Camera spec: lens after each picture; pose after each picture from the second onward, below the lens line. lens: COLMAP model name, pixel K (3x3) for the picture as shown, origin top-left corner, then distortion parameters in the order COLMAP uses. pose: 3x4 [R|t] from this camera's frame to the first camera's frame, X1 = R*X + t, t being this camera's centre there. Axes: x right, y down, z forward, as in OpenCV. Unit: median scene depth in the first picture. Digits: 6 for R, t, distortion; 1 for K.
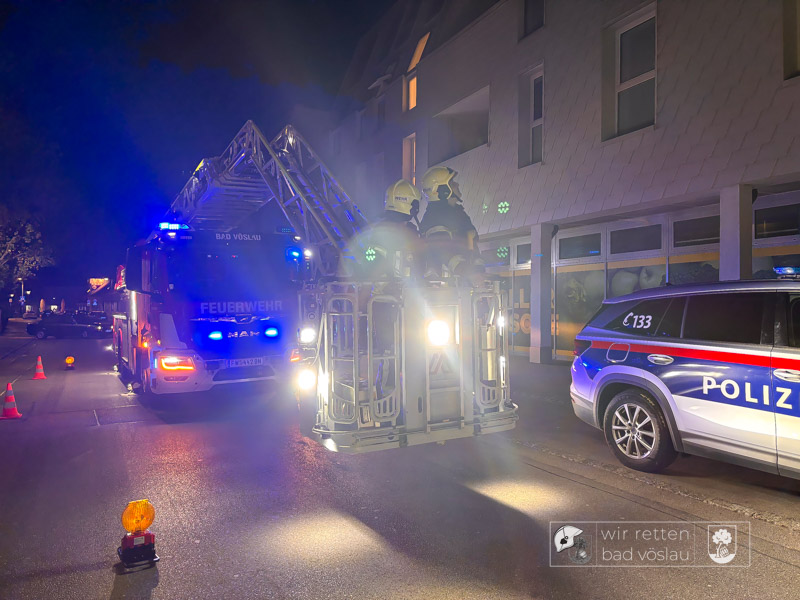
lens RADIAL K [[603.8, 0, 397.4], [0, 603.8, 295.0], [0, 0, 1]] dist [0.053164, -0.005188]
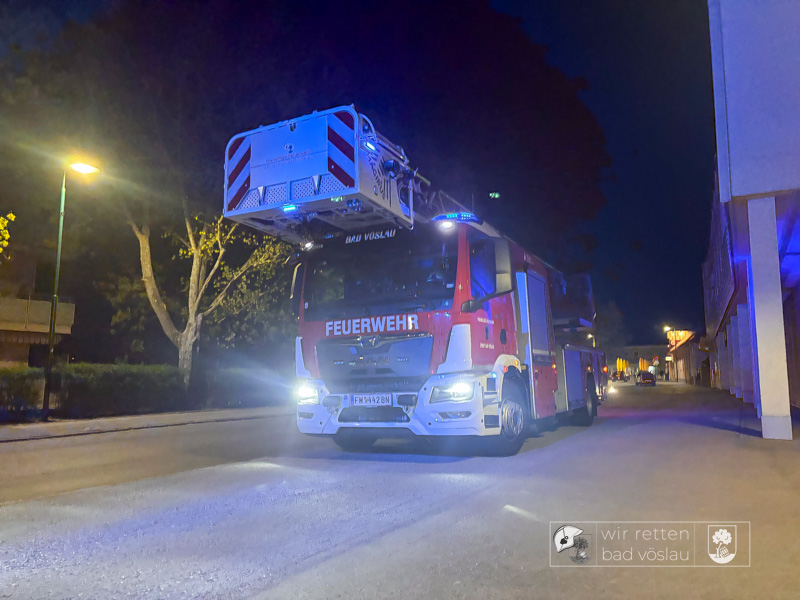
lens RADIAL K [[603.8, 0, 397.4], [0, 603.8, 295.0], [0, 0, 1]] dist [0.053164, -0.005188]
pose [[0.607467, -0.092978, -0.788884, 0.370395], [0.018934, 0.994539, -0.102637, 0.060478], [0.794119, 0.047411, 0.605910, 0.574264]]
